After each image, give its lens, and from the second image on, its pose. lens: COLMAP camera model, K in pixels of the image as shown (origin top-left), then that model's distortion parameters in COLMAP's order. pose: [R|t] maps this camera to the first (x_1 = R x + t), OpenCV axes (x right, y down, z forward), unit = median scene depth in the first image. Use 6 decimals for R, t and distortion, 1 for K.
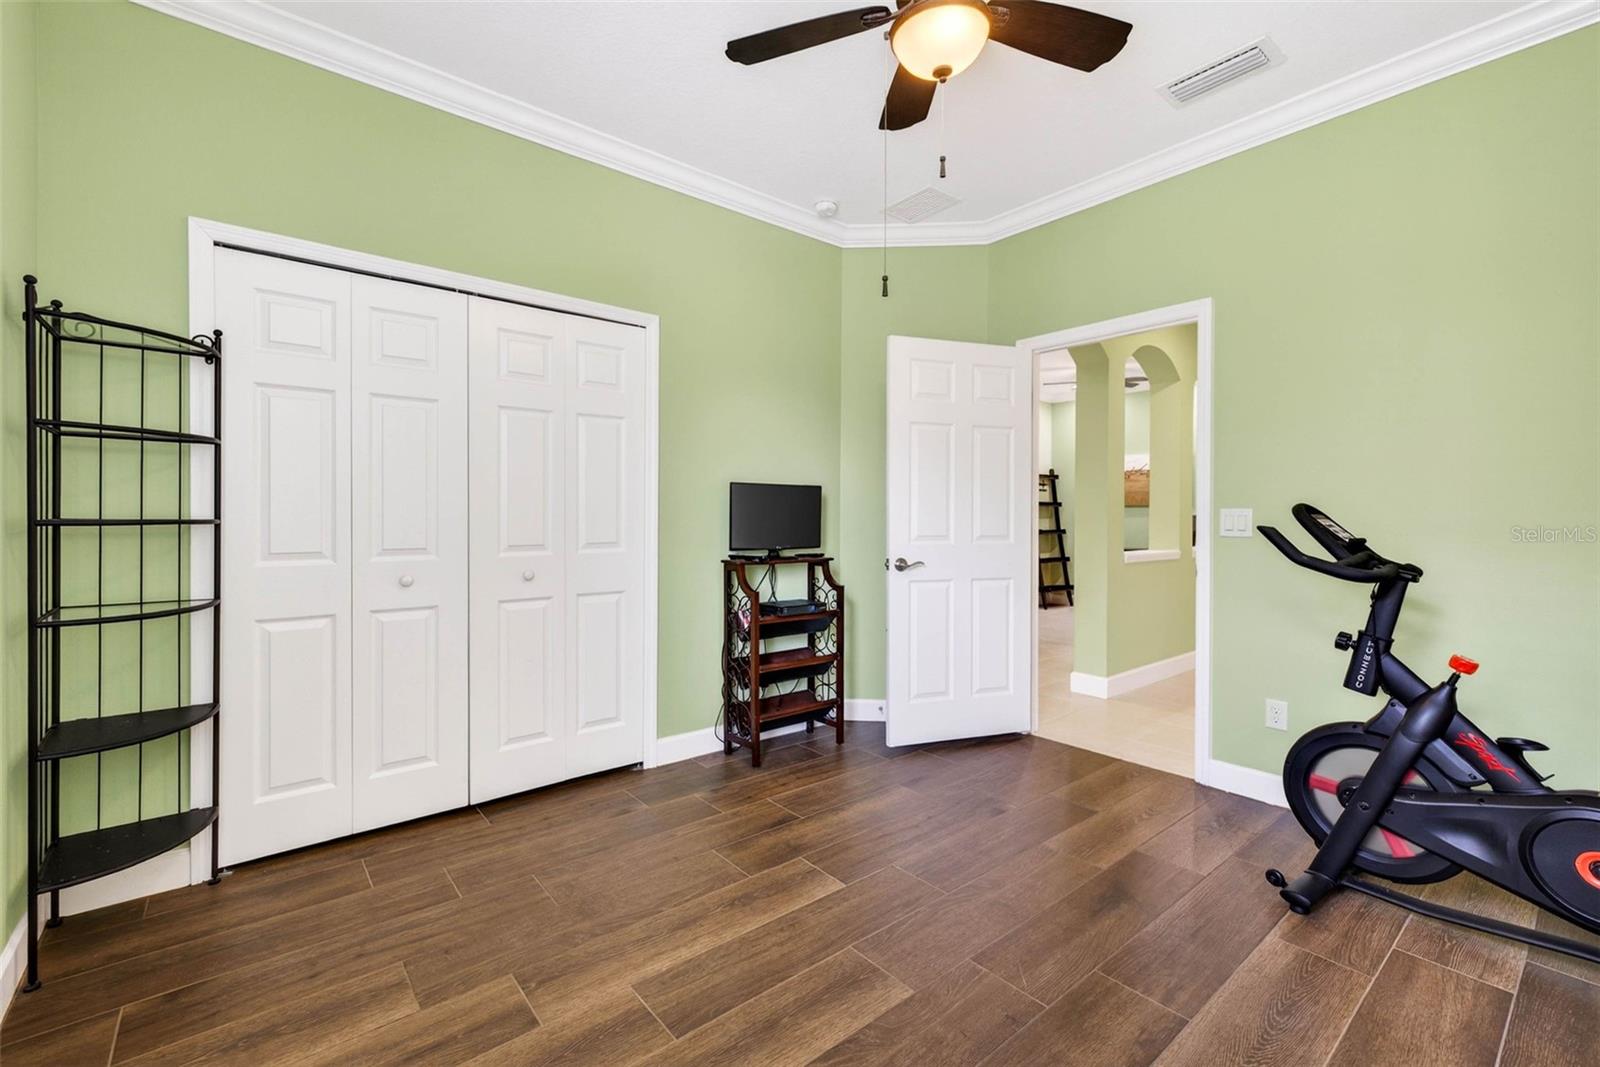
lens RADIAL K [[681.4, 0, 782.3], [0, 681.4, 525.5], [0, 0, 1]] dist [-0.000107, -0.000374]
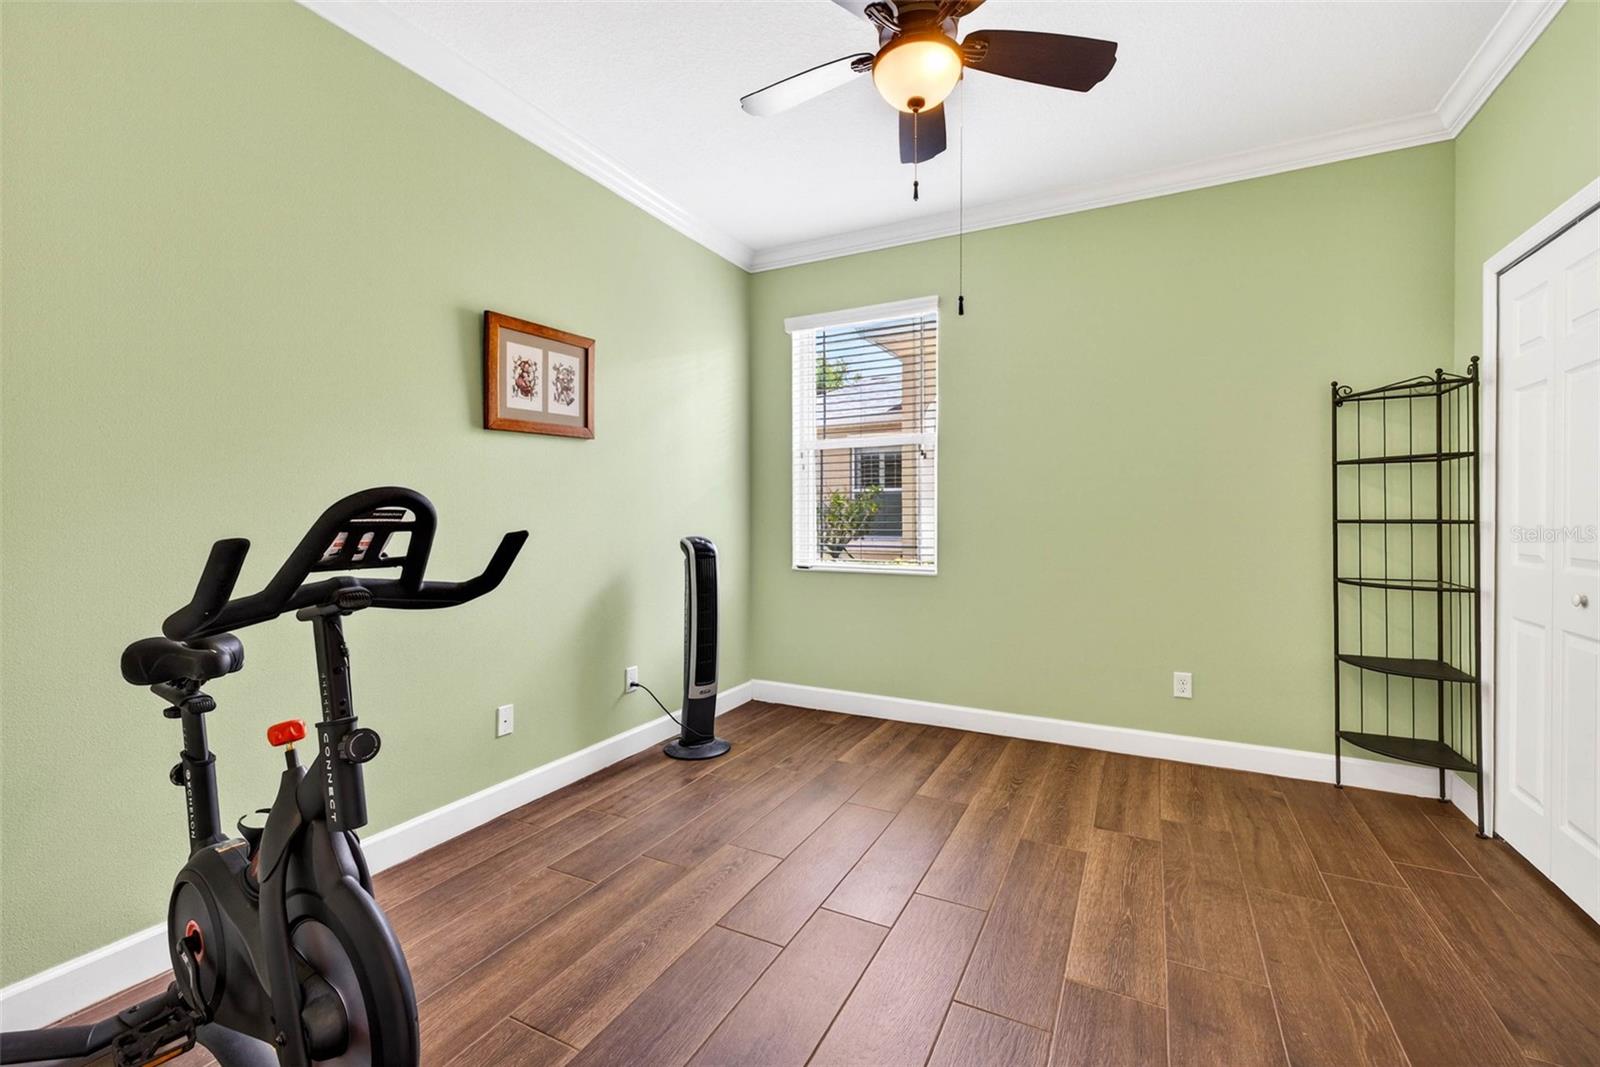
lens RADIAL K [[681.4, 0, 782.3], [0, 681.4, 525.5], [0, 0, 1]] dist [-0.000107, -0.000374]
pose [[-0.917670, 0.006234, -0.397294, 0.327459], [-0.004292, 0.999663, 0.025600, -0.011315], [0.397319, 0.025197, -0.917334, 0.730667]]
